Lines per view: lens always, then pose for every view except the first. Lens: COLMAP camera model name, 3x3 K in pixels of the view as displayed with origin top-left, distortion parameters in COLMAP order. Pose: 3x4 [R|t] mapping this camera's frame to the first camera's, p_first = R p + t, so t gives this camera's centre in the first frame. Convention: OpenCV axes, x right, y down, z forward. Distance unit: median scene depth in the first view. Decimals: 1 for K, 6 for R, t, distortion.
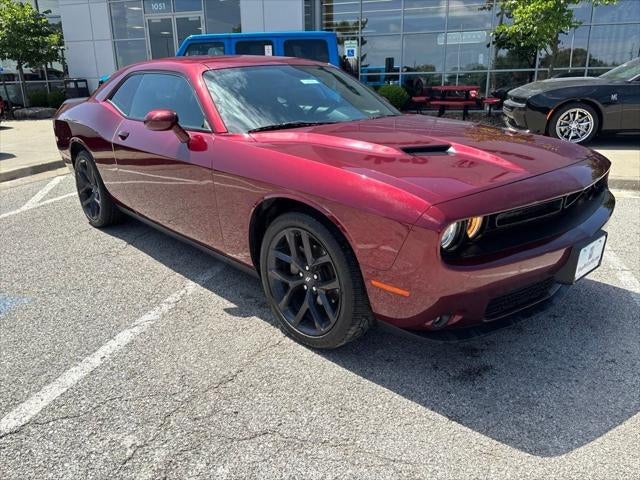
lens RADIAL K [[485.2, 0, 321.5], [0, 485.2, 238.7], [0, 0, 1]] dist [0.045419, -0.054699]
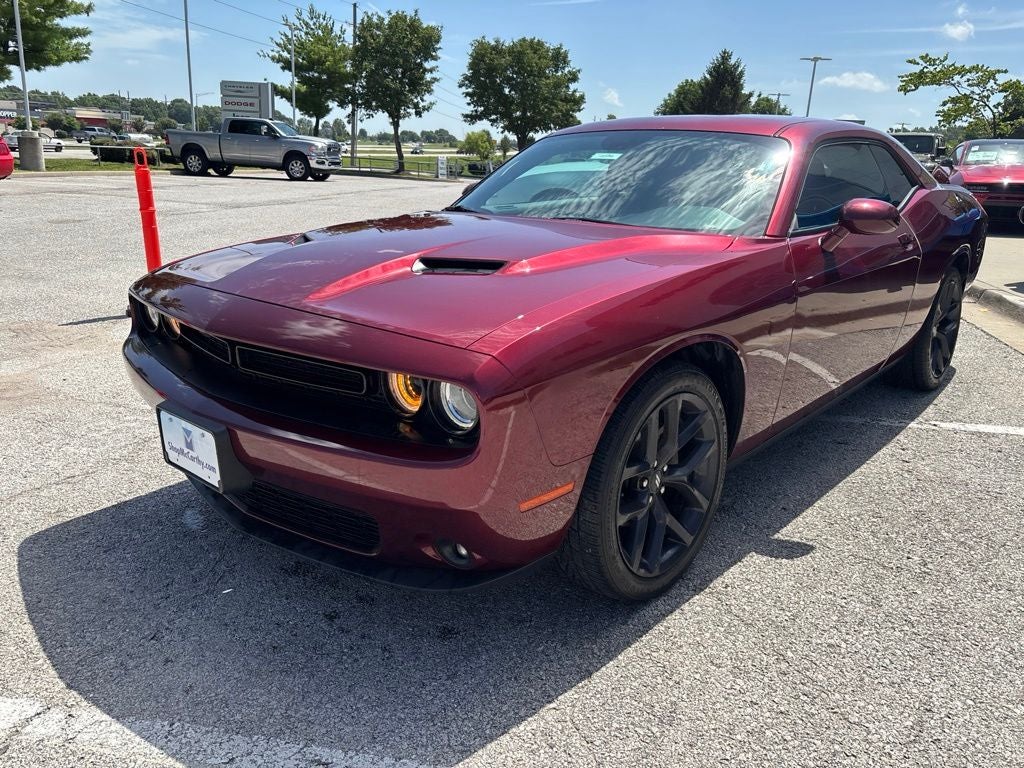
lens RADIAL K [[776.3, 0, 508.8], [0, 776.3, 375.1], [0, 0, 1]] dist [0.045419, -0.054699]
pose [[0.095774, 0.290845, -0.951965, 1.122582], [-0.335598, 0.909802, 0.244200, -0.309180], [0.937124, 0.296089, 0.184742, 0.893241]]
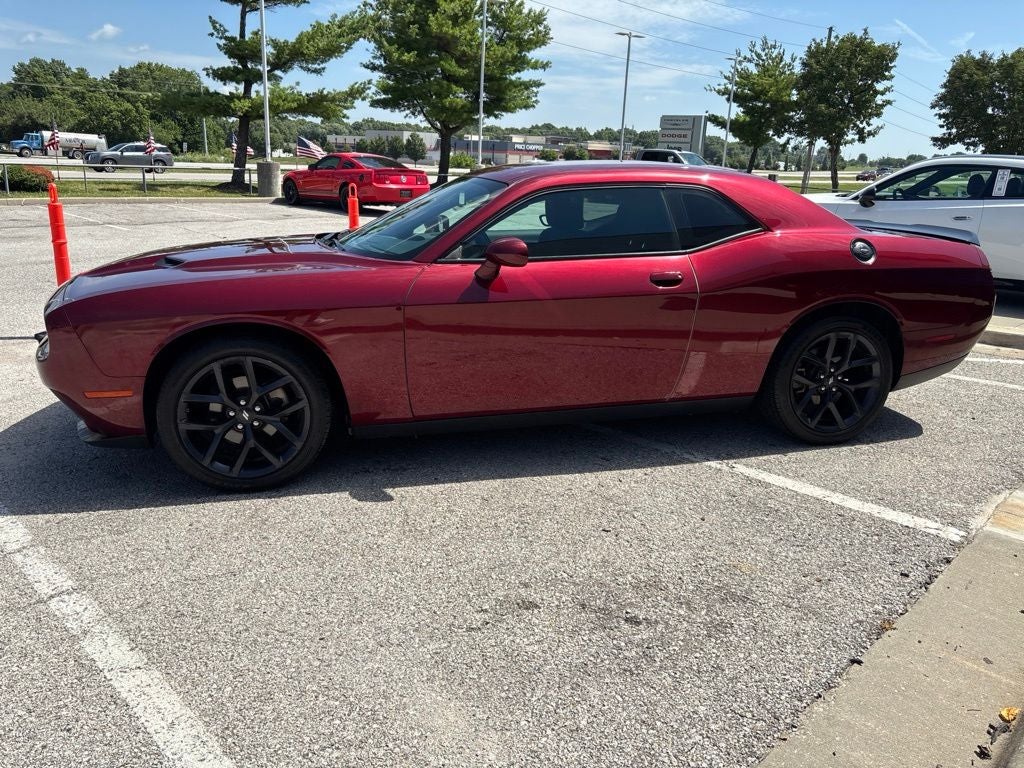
lens RADIAL K [[776.3, 0, 509.6], [0, 776.3, 372.4], [0, 0, 1]] dist [0.045419, -0.054699]
pose [[-0.475678, 0.229158, -0.849245, 1.213247], [-0.288496, 0.871420, 0.396734, -0.706694], [0.830963, 0.433722, -0.348404, 1.924833]]
